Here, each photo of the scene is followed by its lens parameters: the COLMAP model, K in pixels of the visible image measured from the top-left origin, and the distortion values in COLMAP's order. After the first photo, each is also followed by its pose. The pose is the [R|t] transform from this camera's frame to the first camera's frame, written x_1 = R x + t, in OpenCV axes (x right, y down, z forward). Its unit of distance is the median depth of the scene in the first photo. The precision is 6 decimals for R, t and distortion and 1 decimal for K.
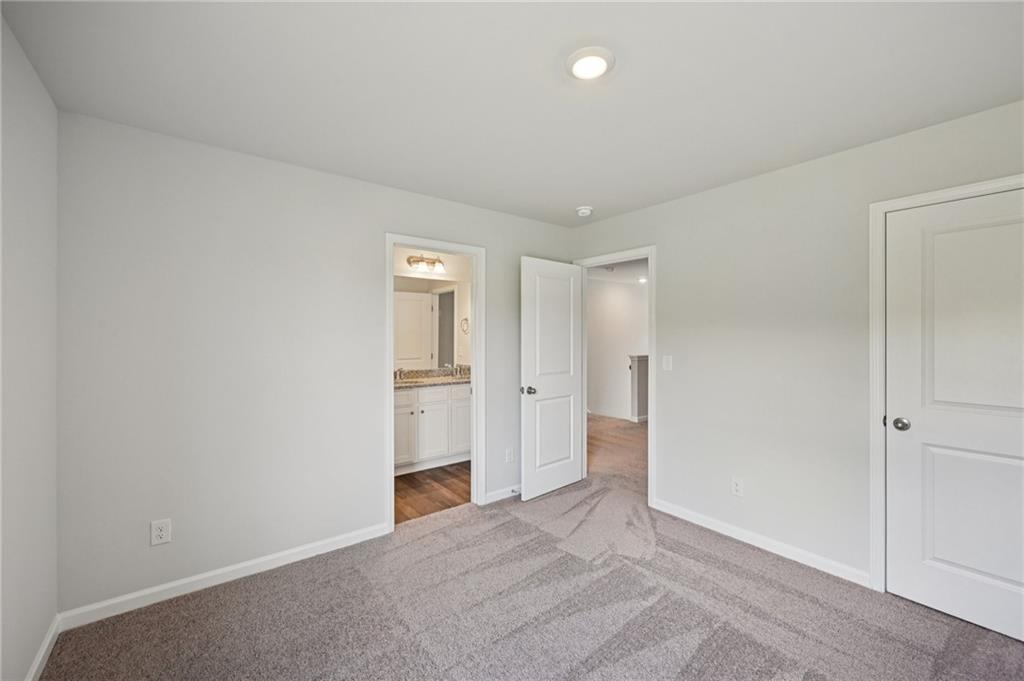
lens RADIAL K [[409.0, 0, 513.5], [0, 409.0, 339.7], [0, 0, 1]] dist [-0.001384, 0.000374]
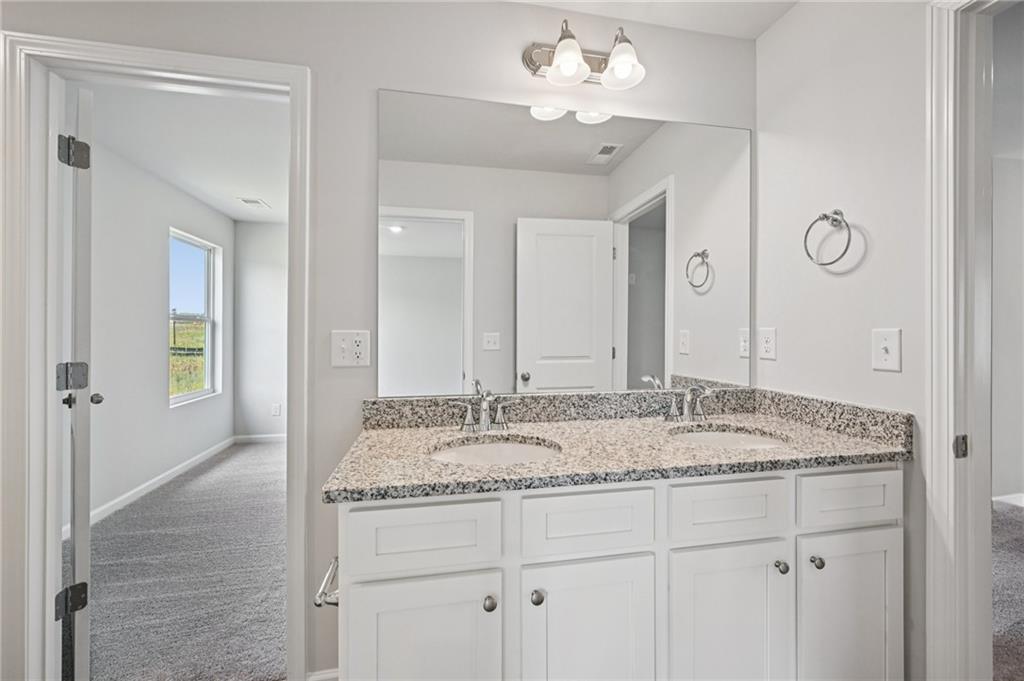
lens RADIAL K [[409.0, 0, 503.8], [0, 409.0, 332.6], [0, 0, 1]] dist [-0.001384, 0.000374]
pose [[0.883613, 0.004064, -0.468201, -0.107413], [-0.006677, 0.999970, -0.003922, 0.023966], [0.468171, 0.006592, 0.883613, 0.630771]]
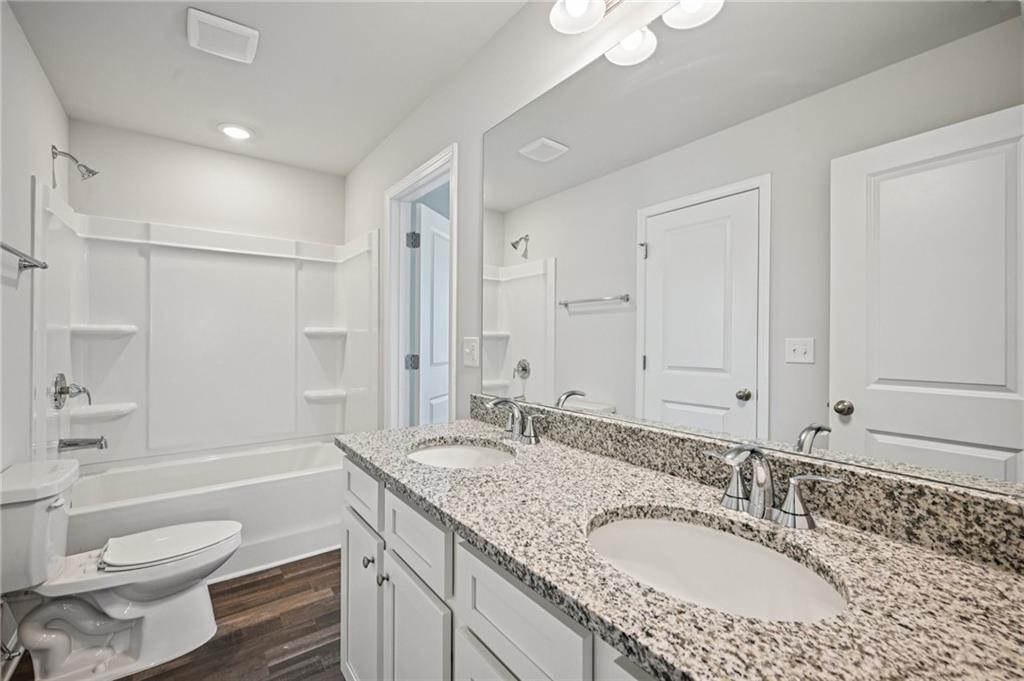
lens RADIAL K [[425.7, 0, 512.4], [0, 425.7, 342.2], [0, 0, 1]] dist [-0.001679, -0.000104]
pose [[-0.019223, 0.017200, -0.999667, 0.026455], [-0.004050, 0.999842, 0.017281, 0.019720], [0.999807, 0.004381, -0.019150, 0.860927]]
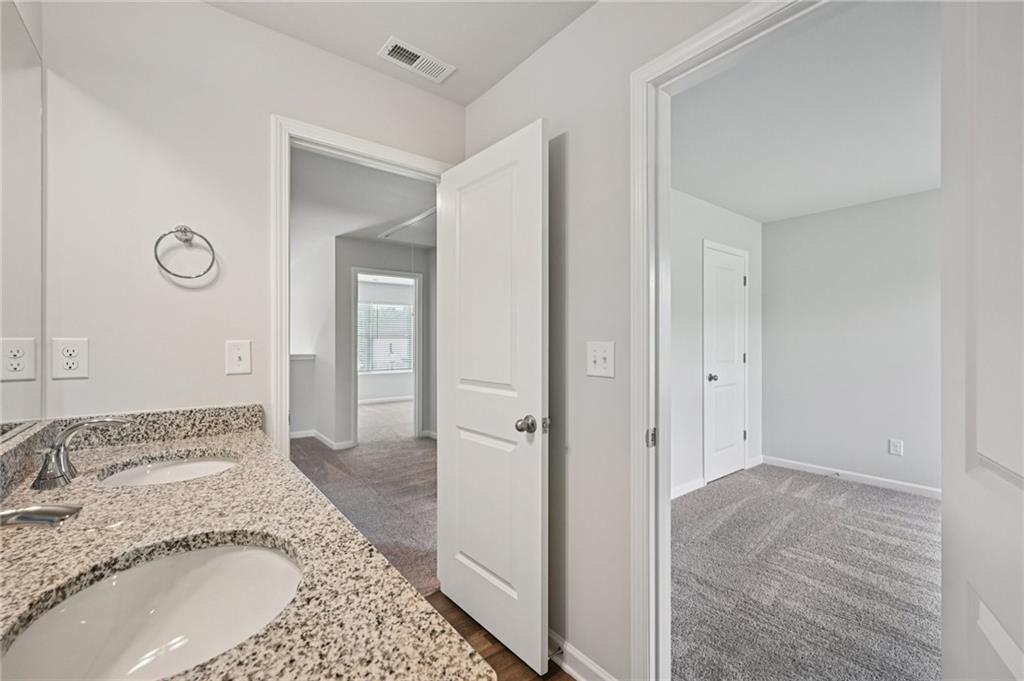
lens RADIAL K [[425.7, 0, 519.8], [0, 425.7, 342.8], [0, 0, 1]] dist [-0.001679, -0.000104]
pose [[-0.007312, 0.003748, 0.999966, -0.327473], [0.004007, 0.999985, -0.003719, 0.022460], [-0.999965, 0.003979, -0.007327, 0.736788]]
